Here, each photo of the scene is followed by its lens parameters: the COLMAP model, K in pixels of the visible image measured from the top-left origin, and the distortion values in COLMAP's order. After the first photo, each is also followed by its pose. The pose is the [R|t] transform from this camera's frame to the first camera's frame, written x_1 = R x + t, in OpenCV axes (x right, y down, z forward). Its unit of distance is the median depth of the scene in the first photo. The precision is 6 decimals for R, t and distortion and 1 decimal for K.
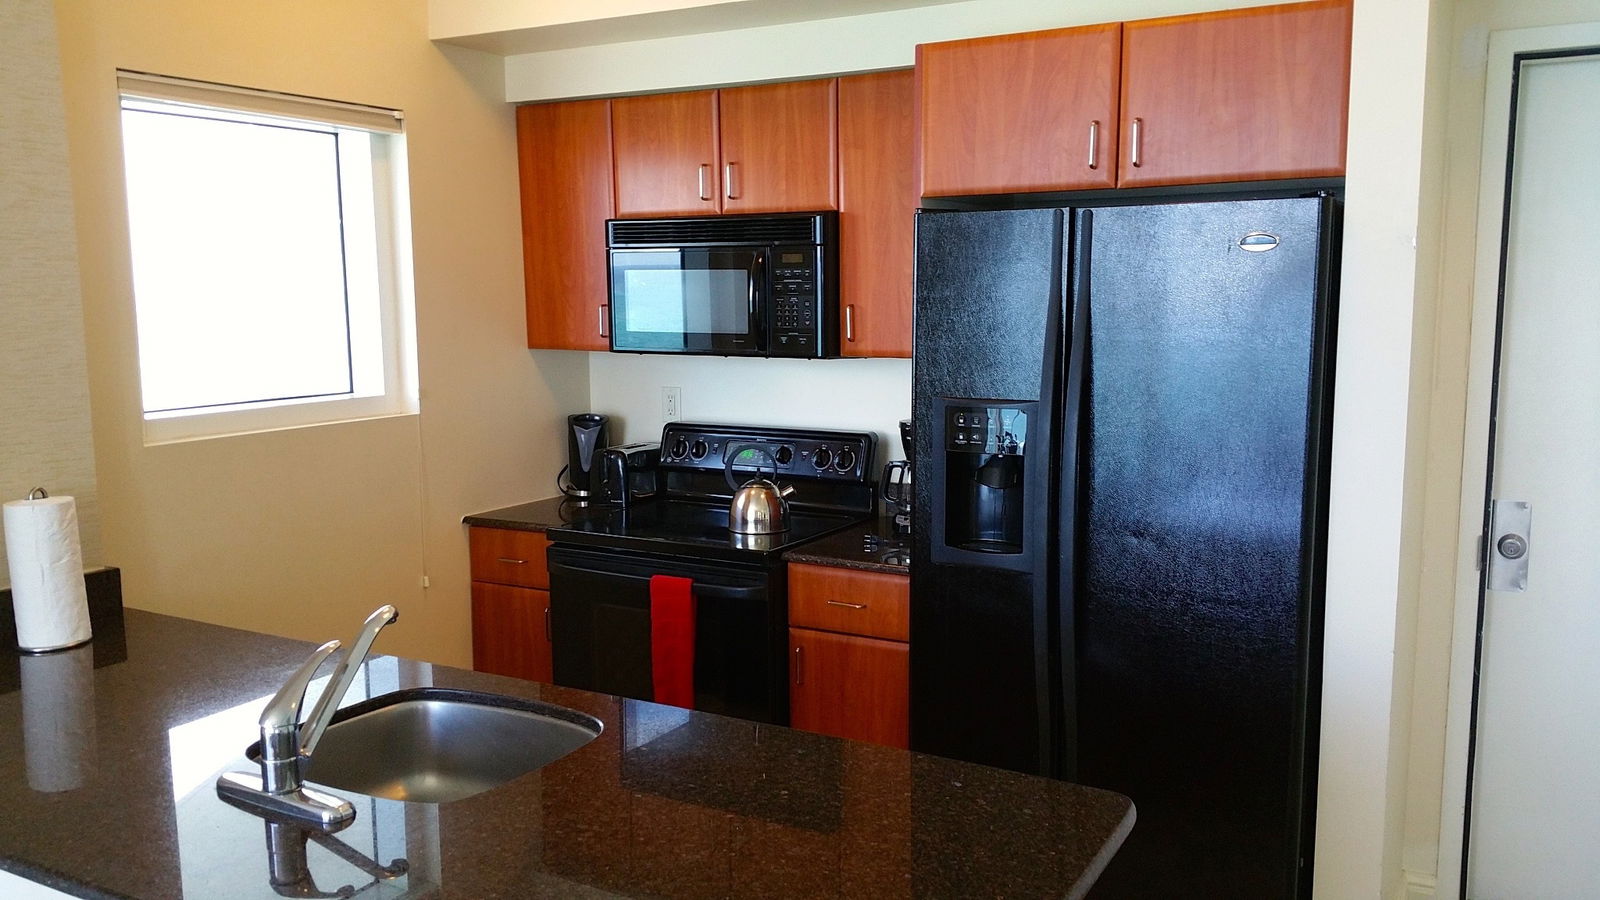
lens RADIAL K [[1317.7, 0, 800.0], [0, 1317.7, 450.0], [0, 0, 1]] dist [0.067557, -0.008126]
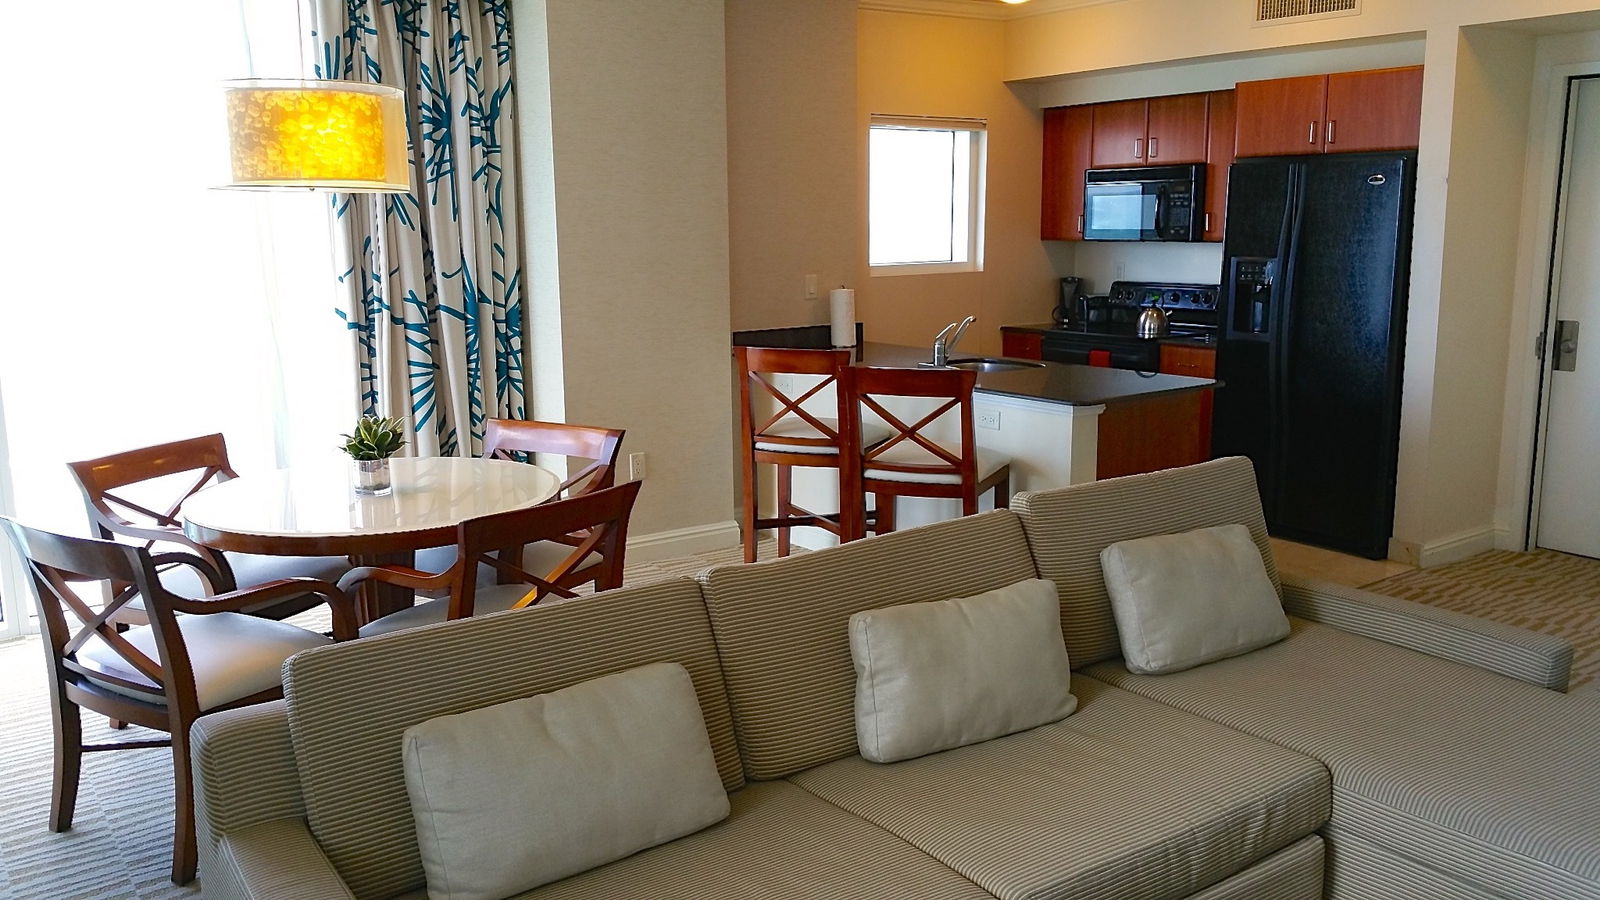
lens RADIAL K [[1317.7, 0, 800.0], [0, 1317.7, 450.0], [0, 0, 1]] dist [0.067557, -0.008126]
pose [[0.918843, 0.067244, -0.388851, 0.250934], [-0.046511, 0.996961, 0.062500, 0.130045], [0.391872, -0.039342, 0.919178, -0.946397]]
